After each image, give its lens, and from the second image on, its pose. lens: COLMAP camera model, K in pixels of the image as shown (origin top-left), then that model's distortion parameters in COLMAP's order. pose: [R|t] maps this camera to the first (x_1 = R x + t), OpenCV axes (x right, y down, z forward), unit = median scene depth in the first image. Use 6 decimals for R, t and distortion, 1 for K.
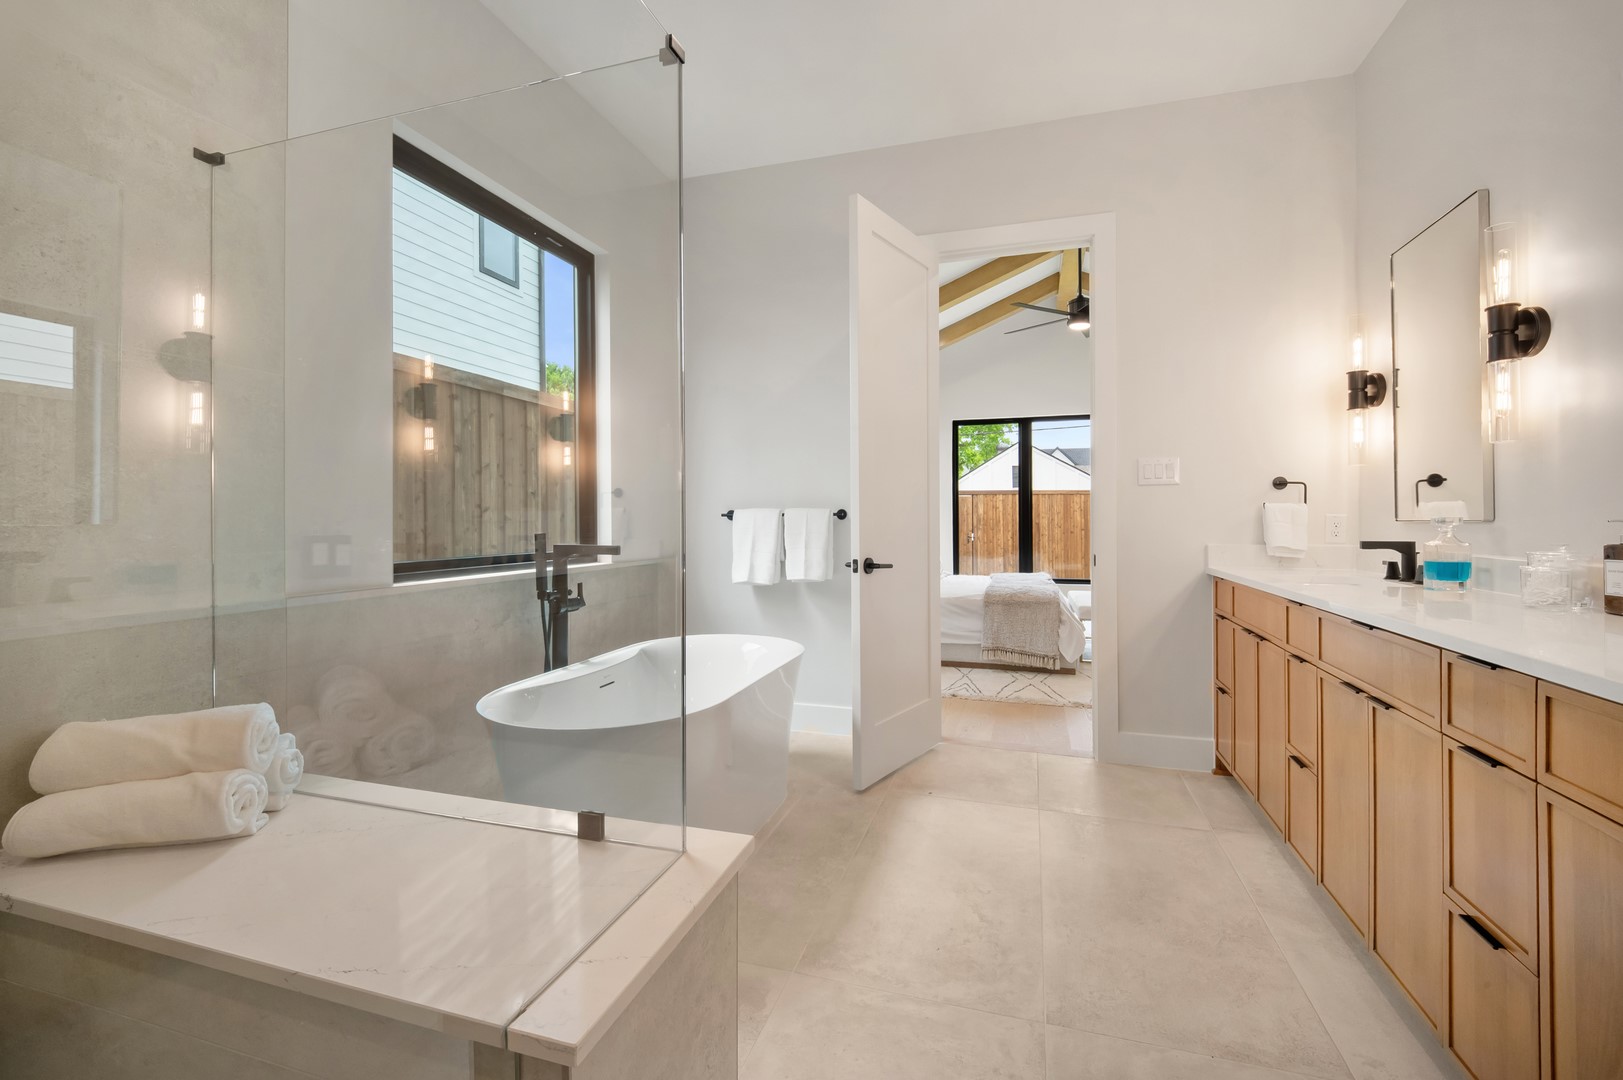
lens RADIAL K [[678.5, 0, 813.1], [0, 678.5, 547.1], [0, 0, 1]] dist [0.013145, -0.007850]
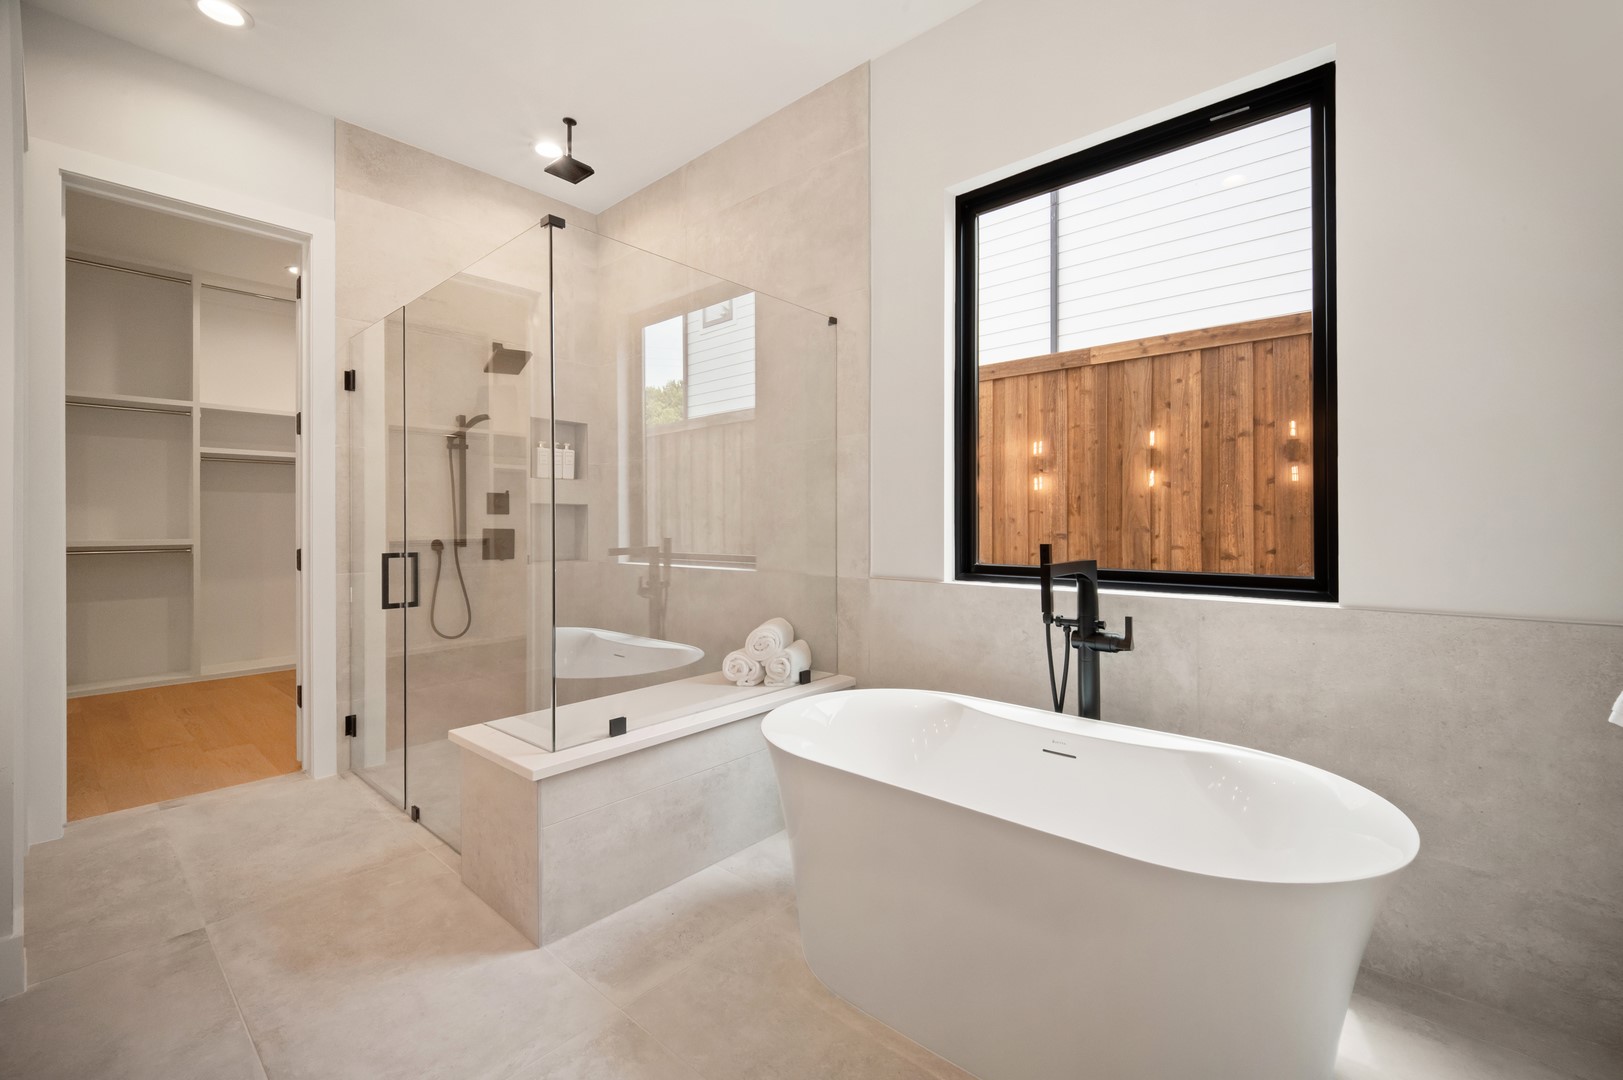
lens RADIAL K [[686.2, 0, 812.8], [0, 686.2, 526.9], [0, 0, 1]] dist [0.013973, 0.000092]
pose [[-0.398527, 0.024199, -0.916837, 0.490747], [-0.026266, 0.998941, 0.037783, -0.066101], [0.916780, 0.039140, -0.397469, 1.070023]]
